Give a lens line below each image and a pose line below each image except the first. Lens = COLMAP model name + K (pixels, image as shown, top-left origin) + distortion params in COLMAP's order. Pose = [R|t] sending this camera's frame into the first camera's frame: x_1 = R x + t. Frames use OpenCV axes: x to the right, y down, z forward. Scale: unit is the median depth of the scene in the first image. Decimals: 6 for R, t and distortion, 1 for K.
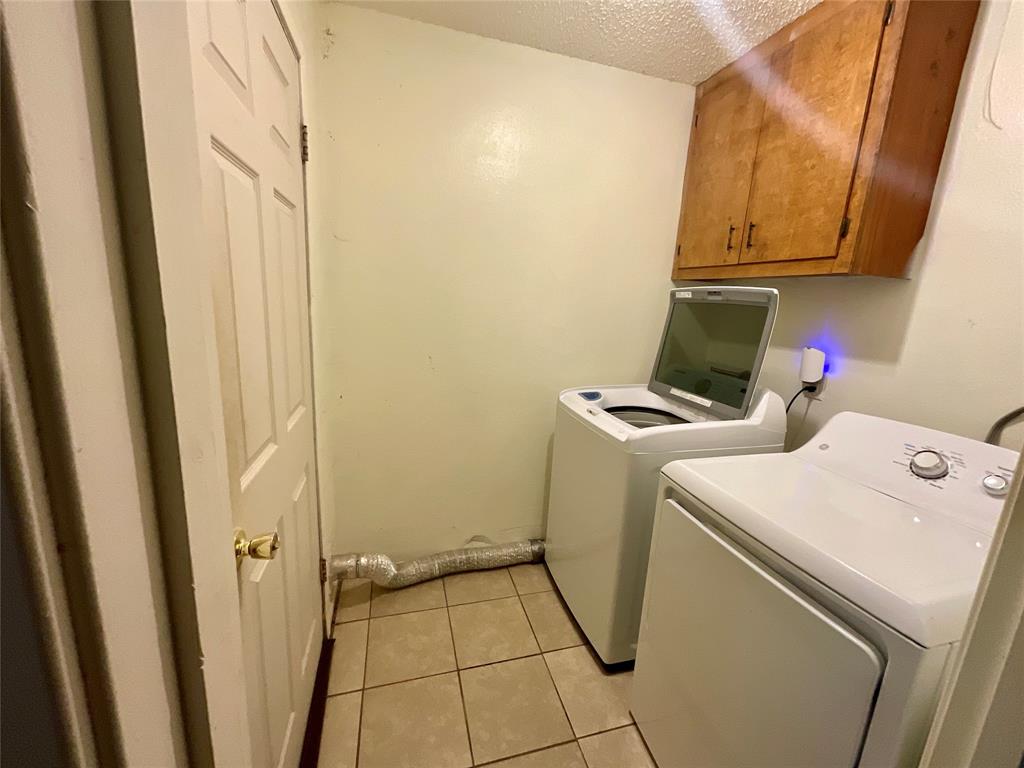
lens RADIAL K [[415.4, 0, 509.7], [0, 415.4, 382.7], [0, 0, 1]] dist [-0.000229, 0.000991]
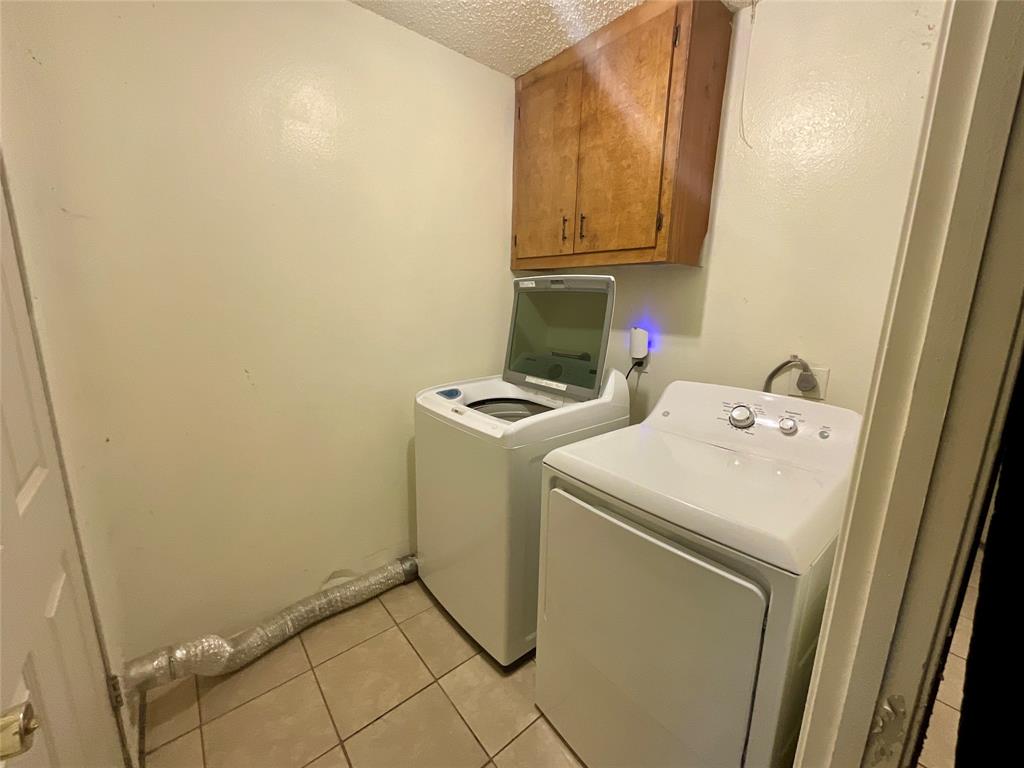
lens RADIAL K [[415.4, 0, 510.8], [0, 415.4, 383.1], [0, 0, 1]] dist [-0.000229, 0.000991]
pose [[0.911060, -0.116722, 0.395404, -0.061982], [0.110255, 0.993133, 0.039129, -0.017583], [-0.397256, 0.007947, 0.917673, 0.096146]]
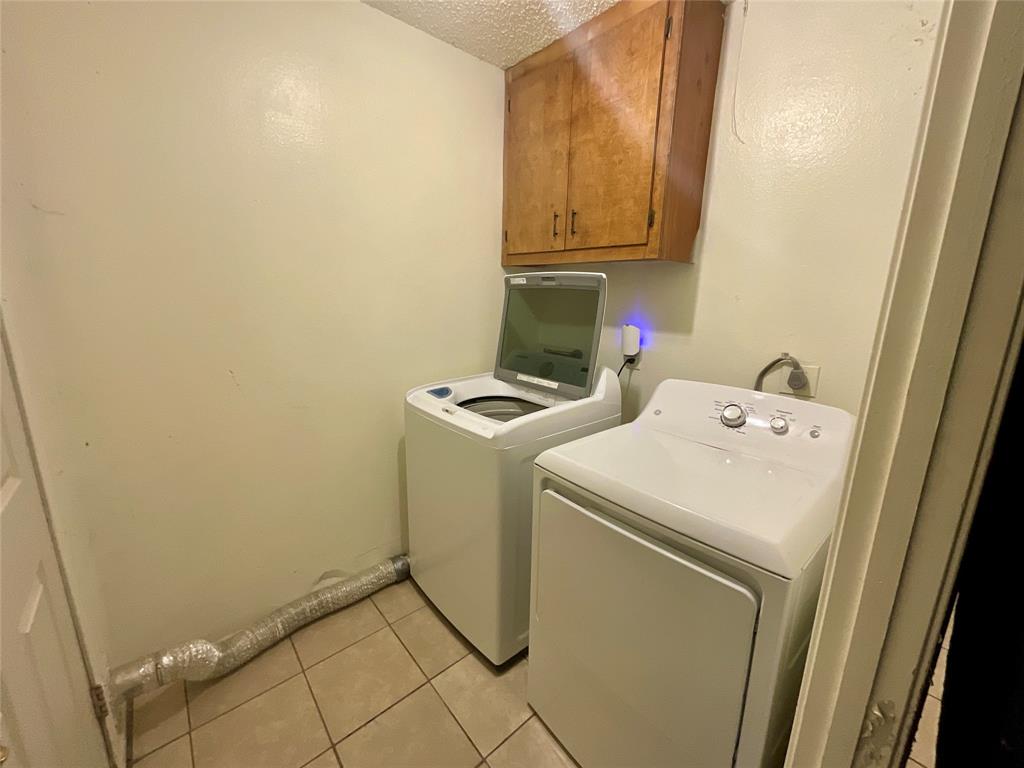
lens RADIAL K [[415.4, 0, 510.8], [0, 415.4, 382.6], [0, 0, 1]] dist [-0.000229, 0.000991]
pose [[0.903028, -0.128477, 0.409921, -0.053070], [0.115045, 0.991702, 0.057380, -0.031511], [-0.413891, -0.004657, 0.910314, 0.104592]]
